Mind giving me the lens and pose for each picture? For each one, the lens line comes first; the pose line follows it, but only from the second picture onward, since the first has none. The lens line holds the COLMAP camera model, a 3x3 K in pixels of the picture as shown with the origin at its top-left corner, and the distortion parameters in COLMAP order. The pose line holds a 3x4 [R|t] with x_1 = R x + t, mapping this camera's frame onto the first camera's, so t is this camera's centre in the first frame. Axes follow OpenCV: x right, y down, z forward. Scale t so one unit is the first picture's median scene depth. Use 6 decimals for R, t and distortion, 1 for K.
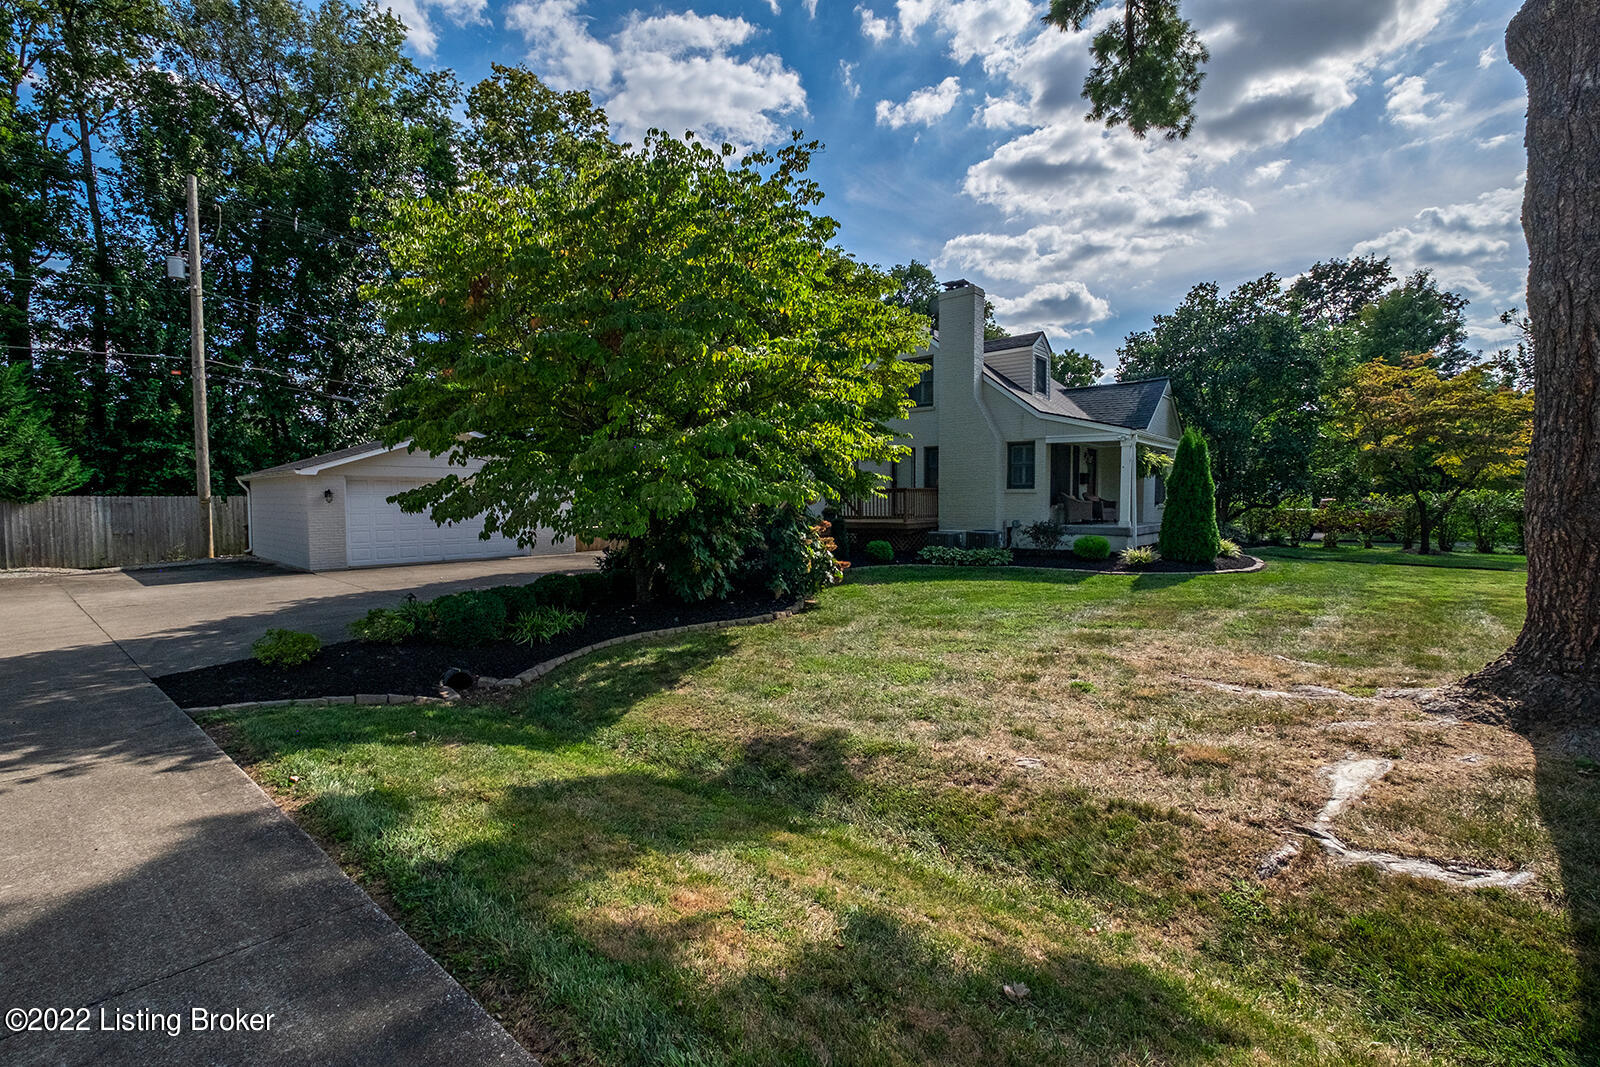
lens RADIAL K [[721.7, 0, 800.0], [0, 721.7, 533.5], [0, 0, 1]] dist [0.002932, 0.000163]
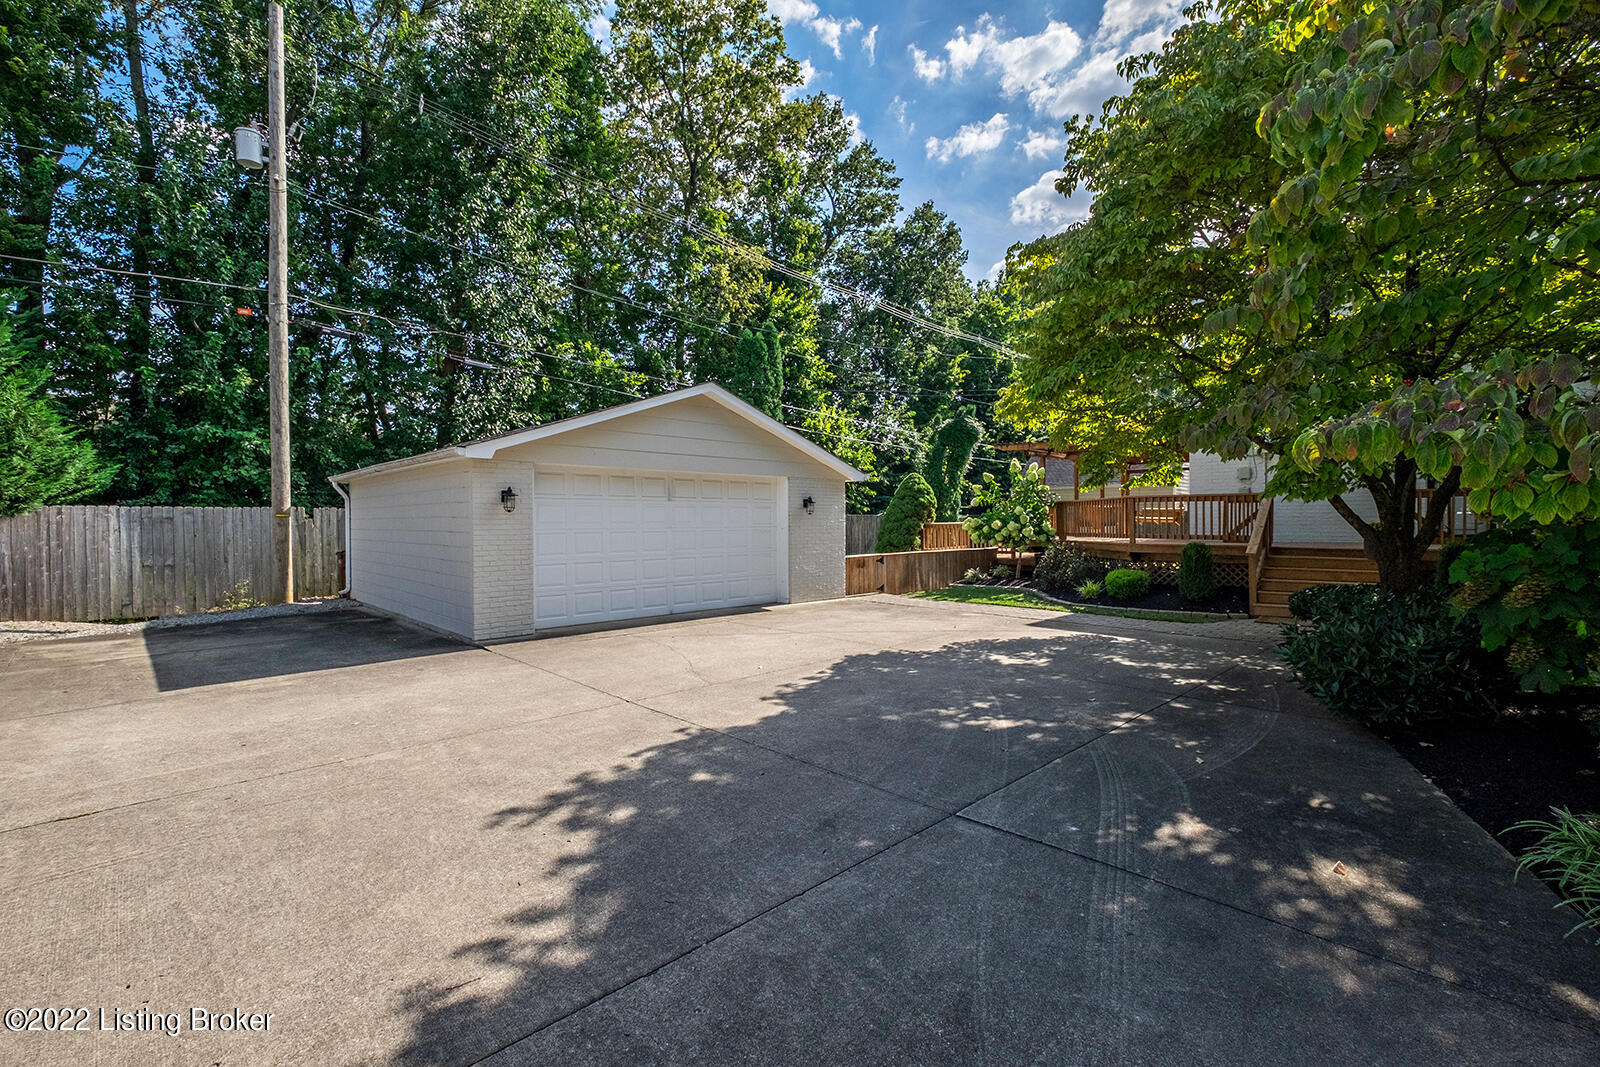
lens RADIAL K [[693.1, 0, 799.5], [0, 693.1, 537.7], [0, 0, 1]] dist [-0.001205, 0.000110]
pose [[0.998967, -0.003305, -0.045317, -0.327843], [0.001694, 0.999367, -0.035539, -0.001047], [0.045406, 0.035425, 0.998340, 0.397460]]
